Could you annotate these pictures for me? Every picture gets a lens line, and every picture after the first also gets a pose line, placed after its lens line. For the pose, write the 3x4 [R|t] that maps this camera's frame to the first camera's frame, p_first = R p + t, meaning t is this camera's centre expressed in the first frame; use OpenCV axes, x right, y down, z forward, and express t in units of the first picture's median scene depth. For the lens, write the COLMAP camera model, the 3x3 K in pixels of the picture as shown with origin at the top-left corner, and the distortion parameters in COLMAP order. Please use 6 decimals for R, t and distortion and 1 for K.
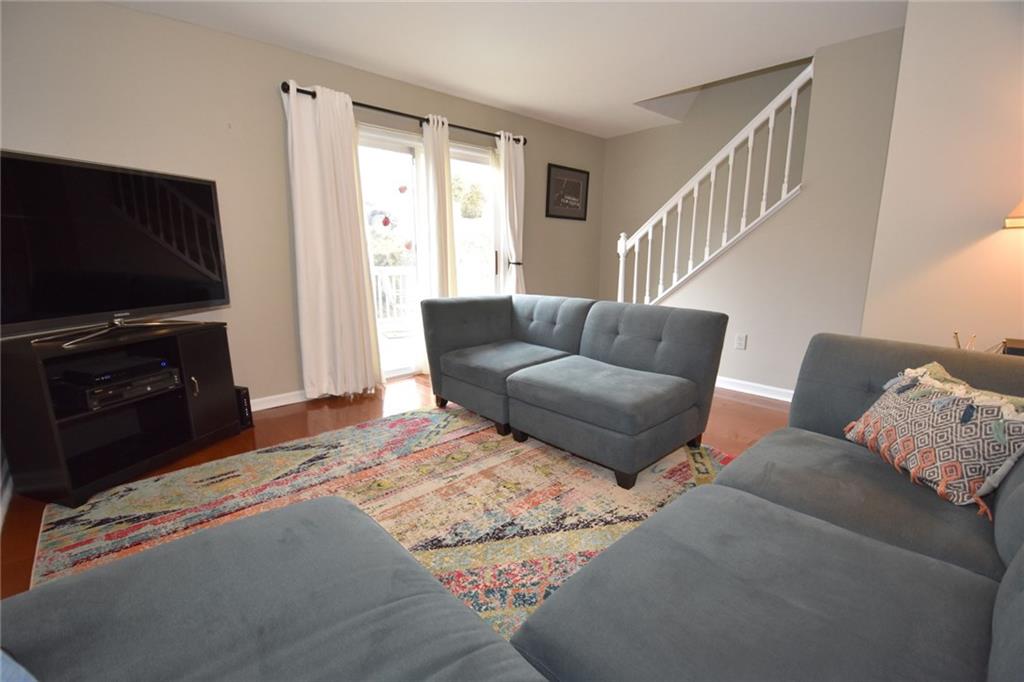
lens RADIAL K [[451.4, 0, 505.6], [0, 451.4, 345.7], [0, 0, 1]] dist [0.020080, -0.025105]
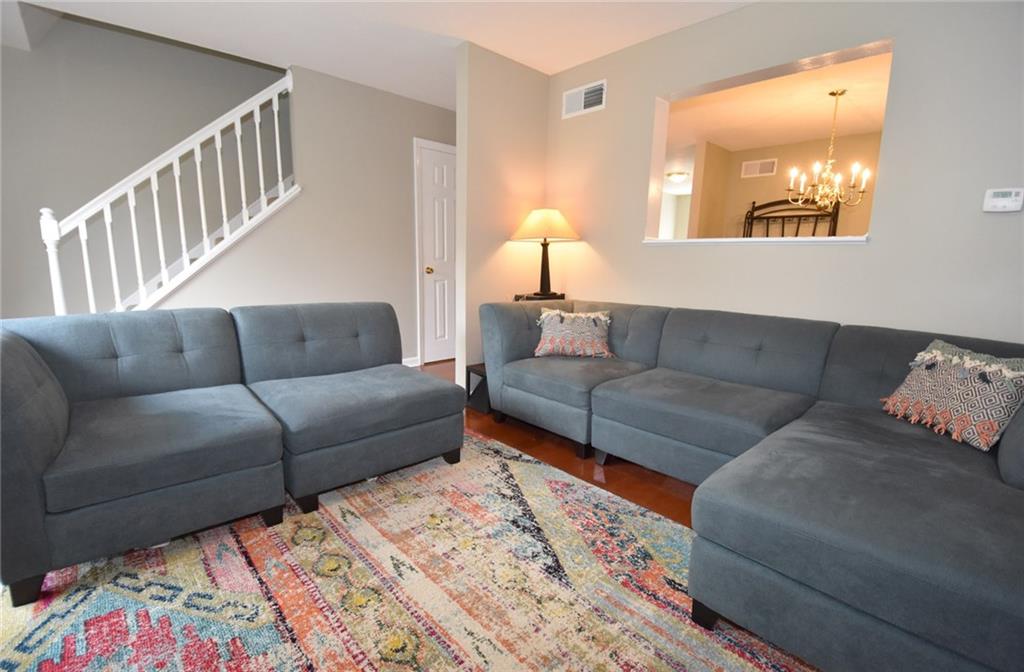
lens RADIAL K [[458.6, 0, 513.0], [0, 458.6, 342.2], [0, 0, 1]] dist [-0.025308, -0.000670]
pose [[-0.009482, -0.177362, 0.984100, -0.654706], [0.171496, 0.969274, 0.176343, -0.117112], [-0.985139, 0.170442, 0.021226, 0.670868]]
